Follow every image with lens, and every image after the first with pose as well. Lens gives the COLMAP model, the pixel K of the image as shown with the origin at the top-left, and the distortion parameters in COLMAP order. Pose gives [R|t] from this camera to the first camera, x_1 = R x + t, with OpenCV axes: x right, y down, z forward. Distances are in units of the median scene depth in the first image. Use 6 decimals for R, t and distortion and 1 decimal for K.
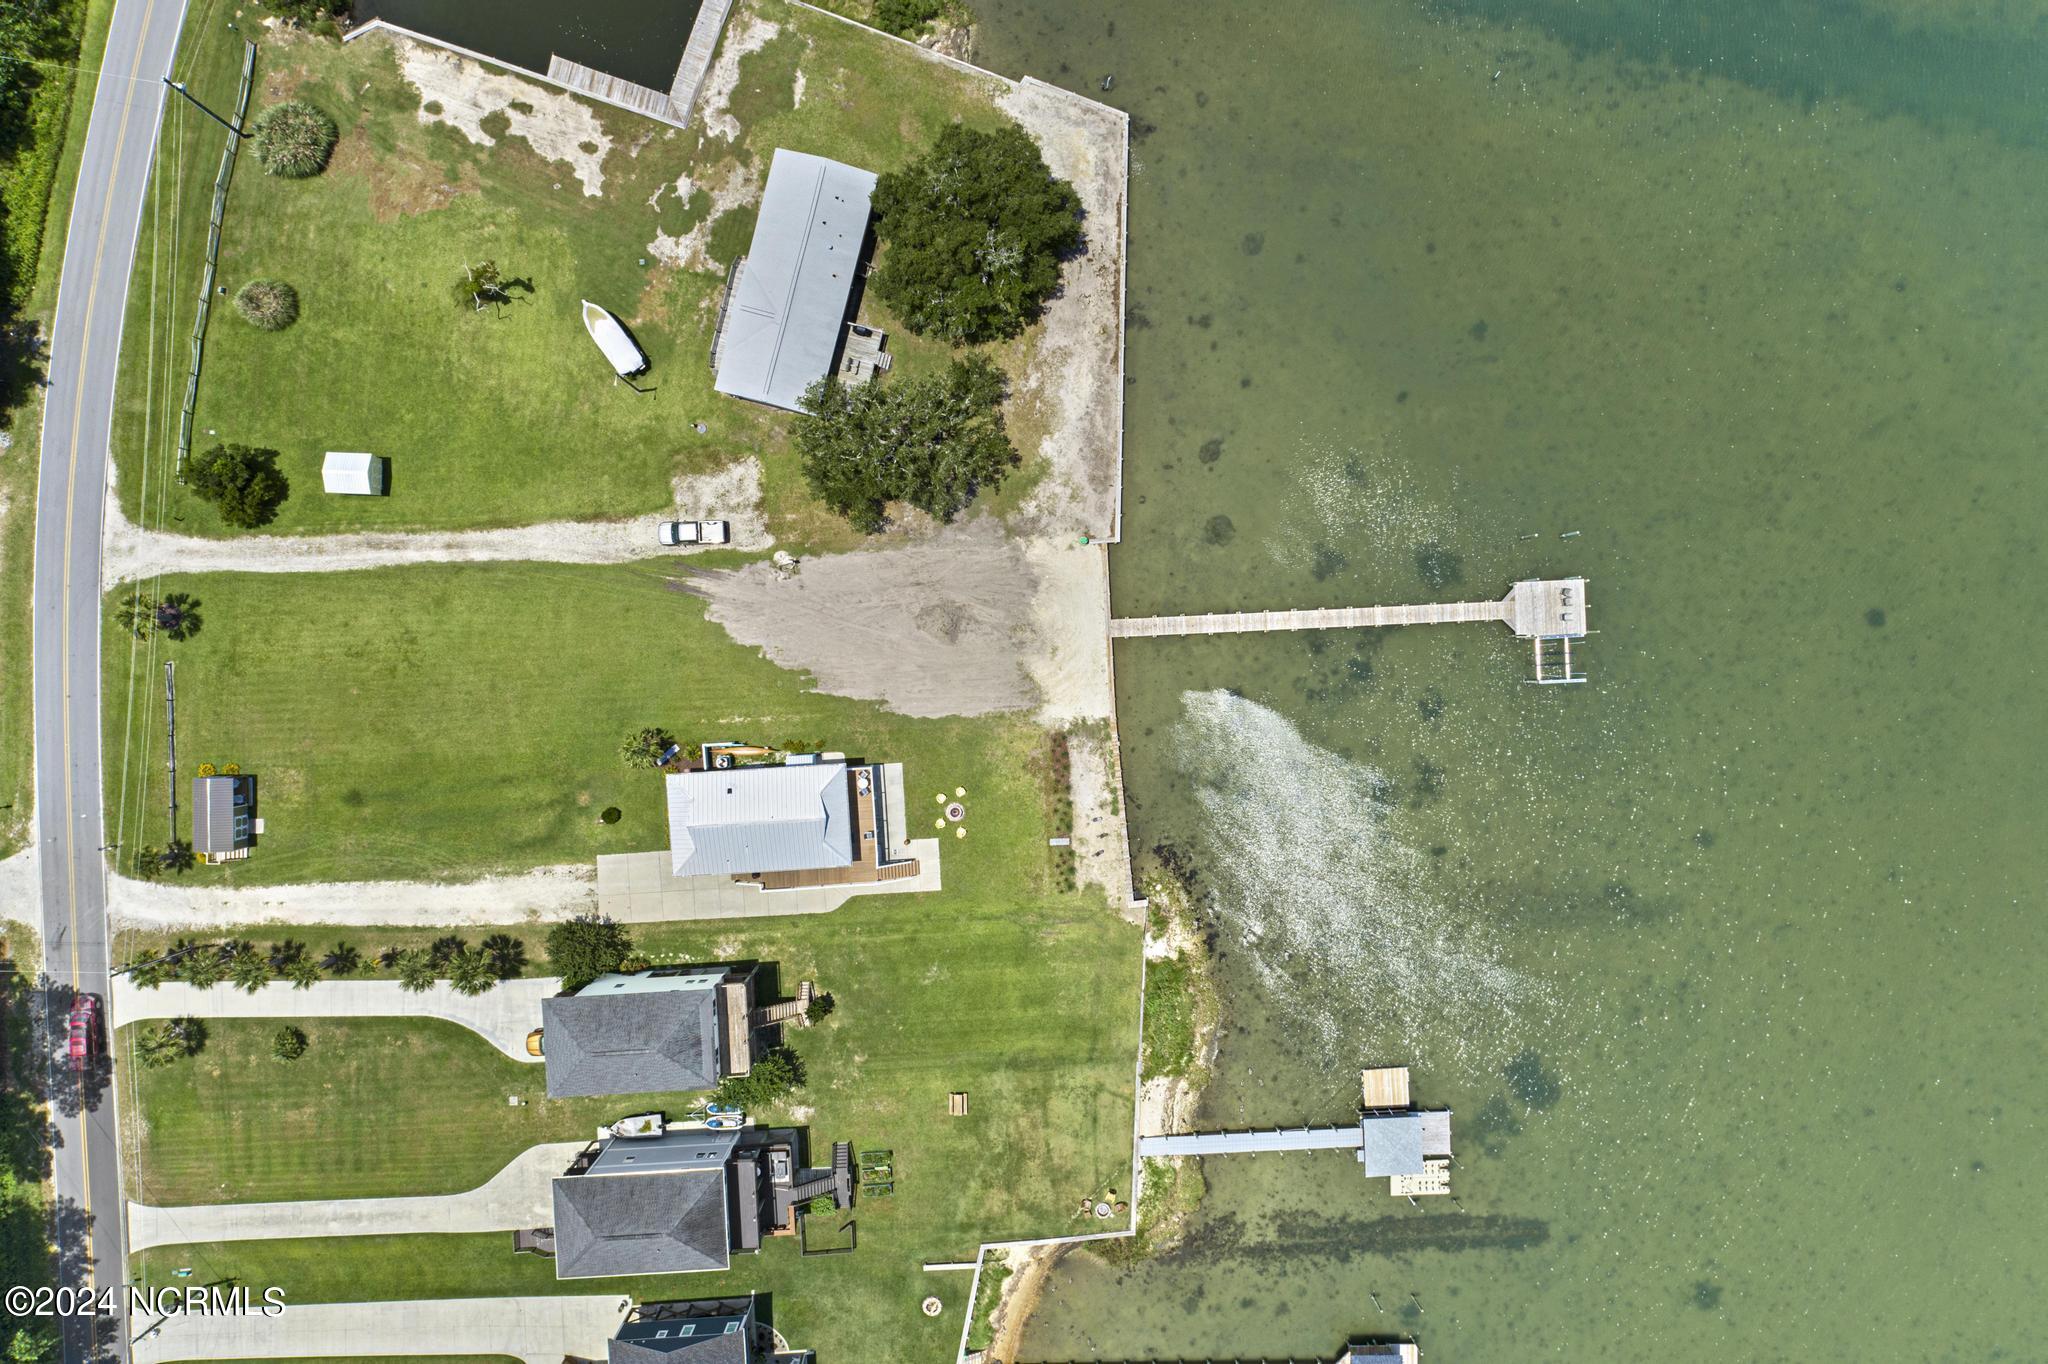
lens RADIAL K [[1374.7, 0, 1044.6], [0, 1374.7, 721.4], [0, 0, 1]] dist [-0.006509, 0.018947]
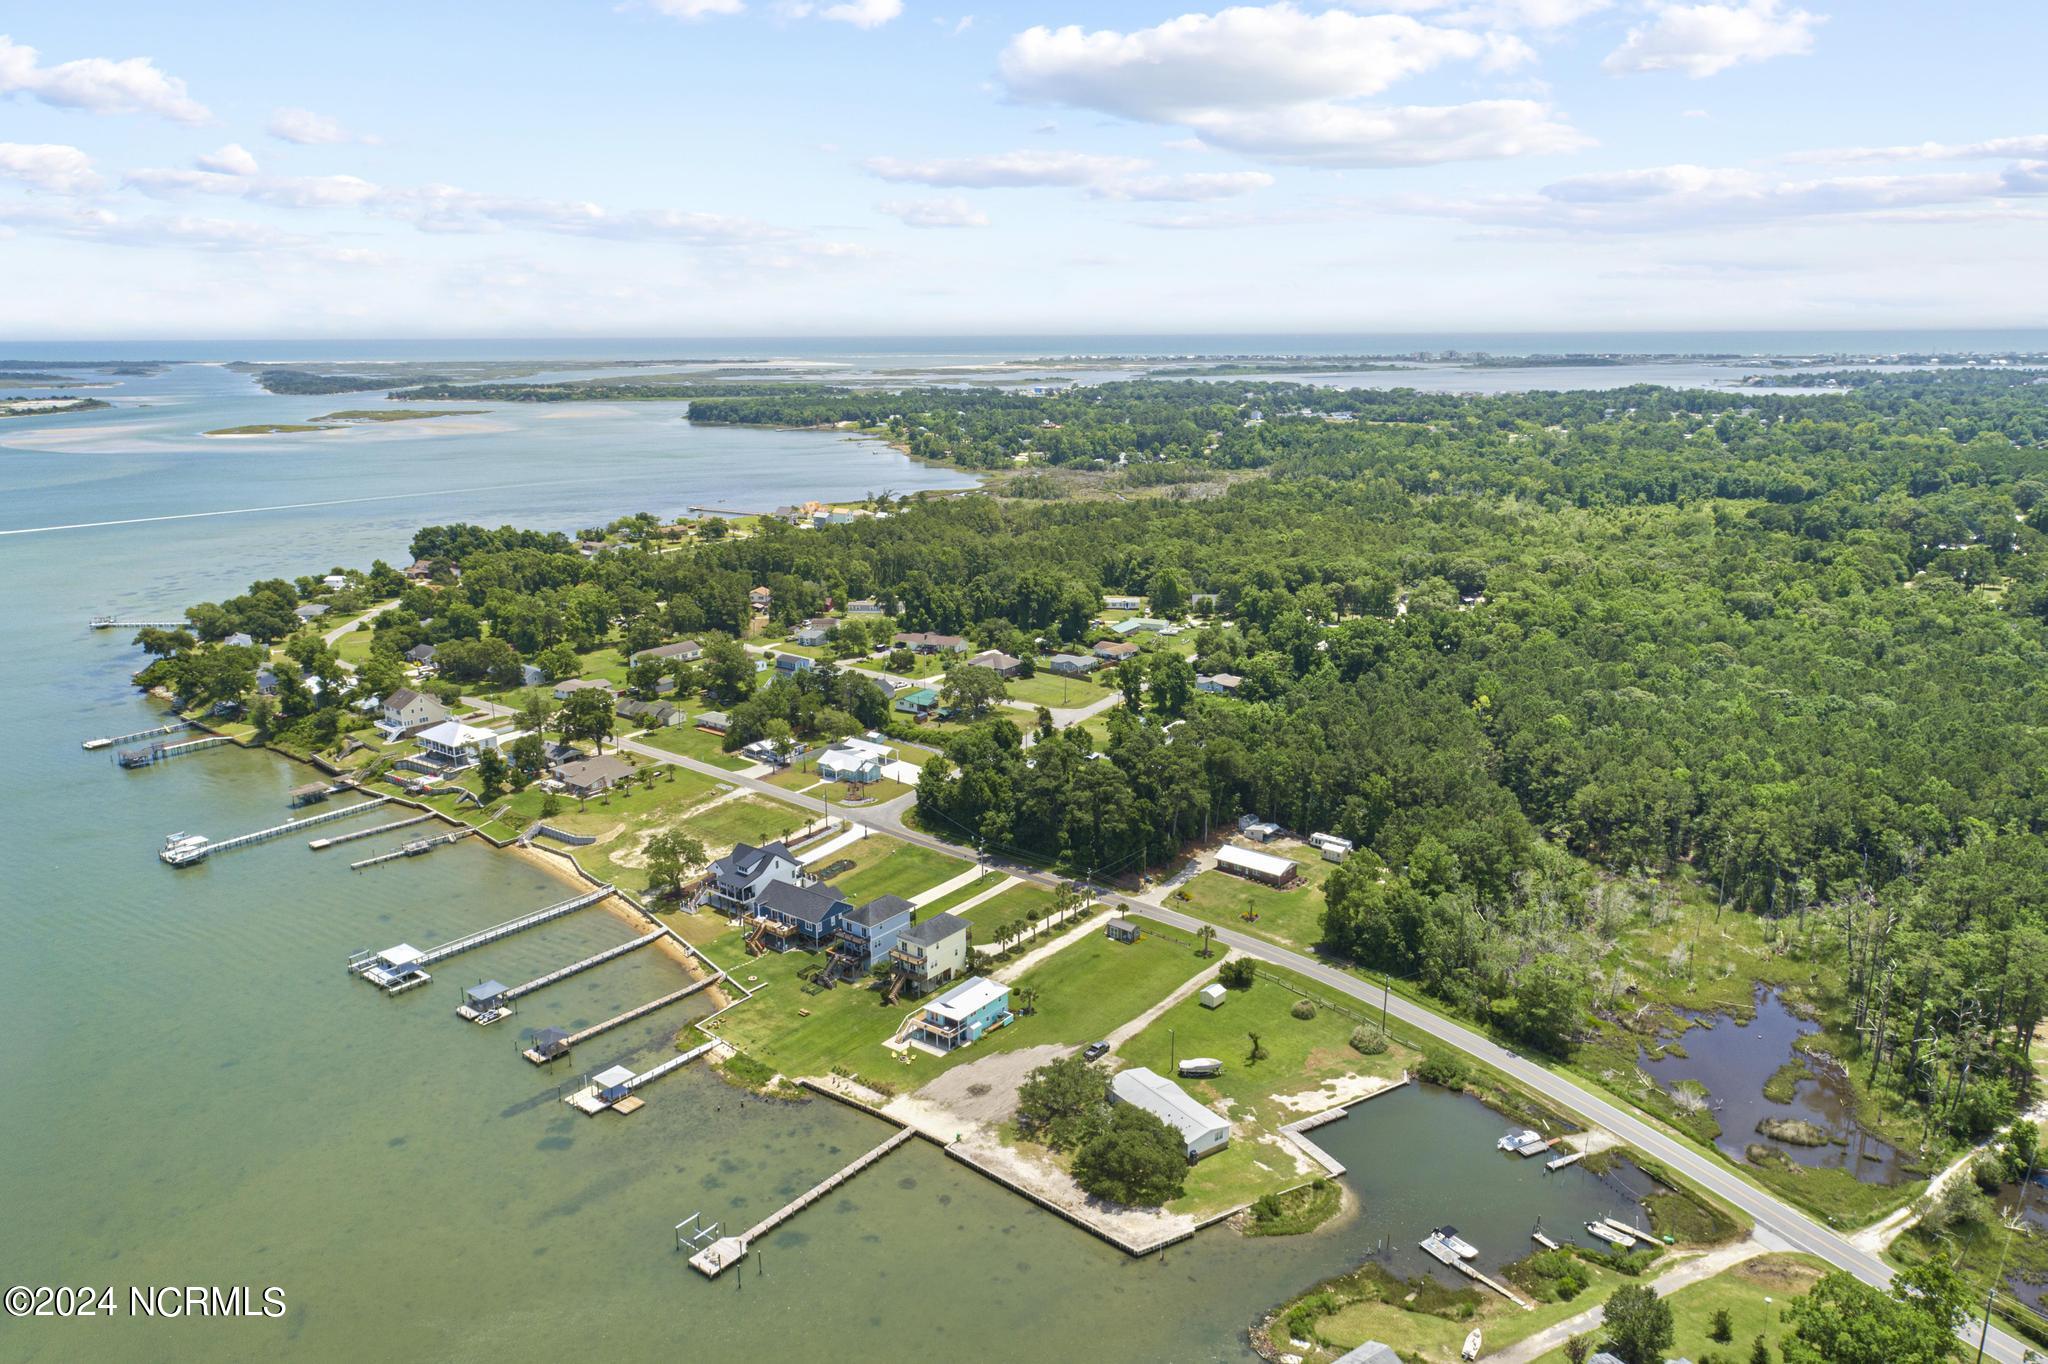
lens RADIAL K [[1381.4, 0, 1030.5], [0, 1381.4, 682.4], [0, 0, 1]] dist [0.001103, 0.003633]
pose [[-0.651096, 0.173257, -0.738956, 1.185454], [-0.758796, -0.170906, 0.628506, -1.224524], [-0.017399, 0.969935, 0.242743, -0.001410]]
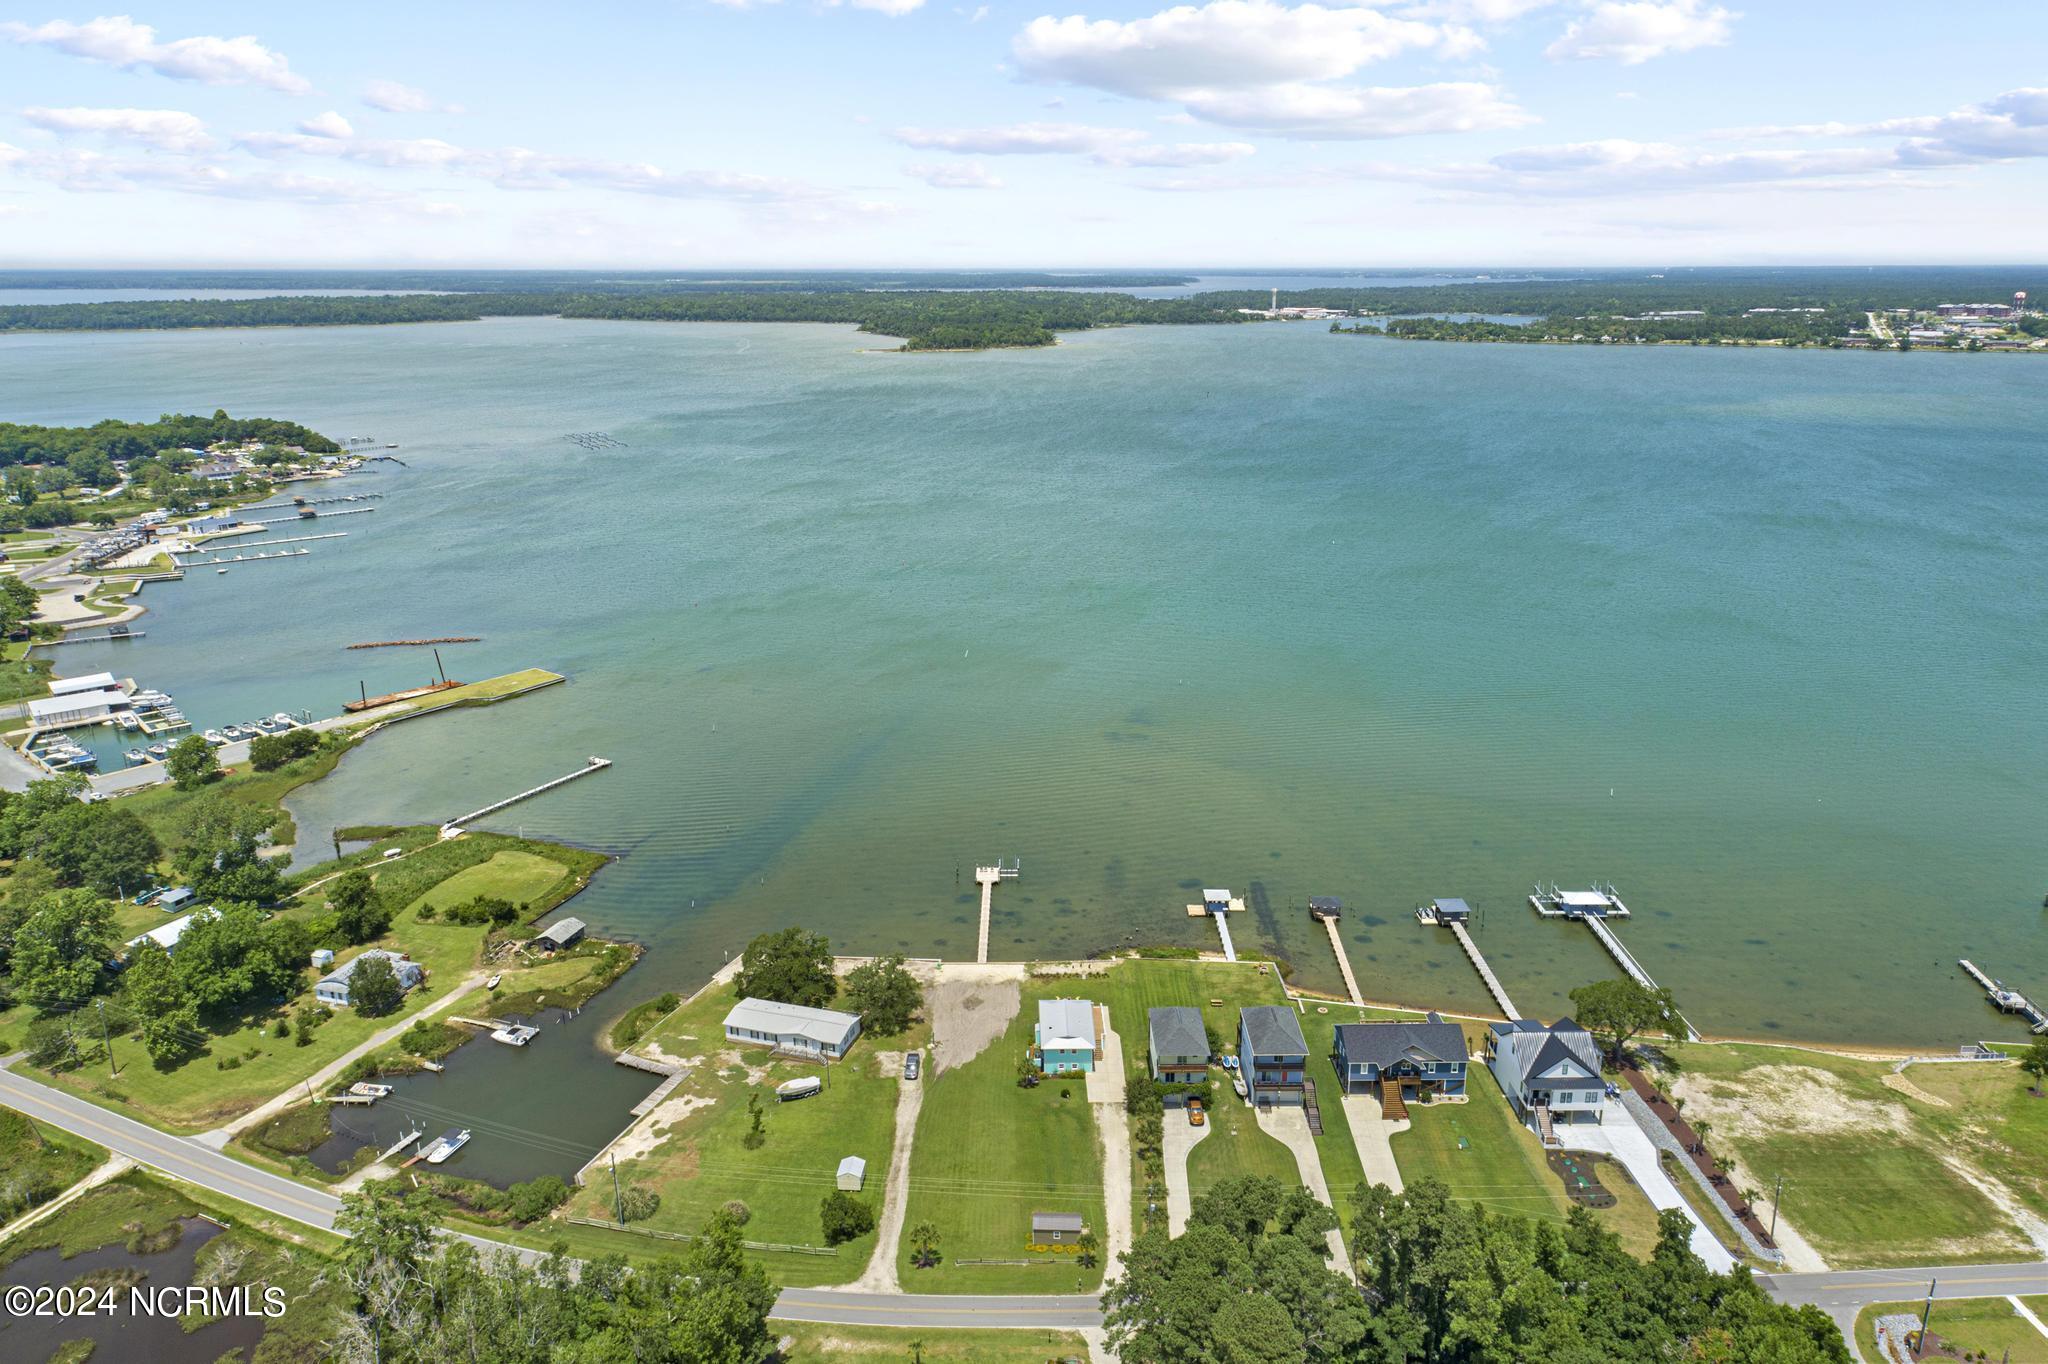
lens RADIAL K [[1374.7, 0, 1044.6], [0, 1374.7, 721.4], [0, 0, 1]] dist [-0.006509, 0.018947]
pose [[0.034633, -0.337176, 0.940804, -1.814301], [0.999279, -0.002999, -0.037861, 0.109666], [0.015587, 0.941437, 0.336829, -0.049437]]
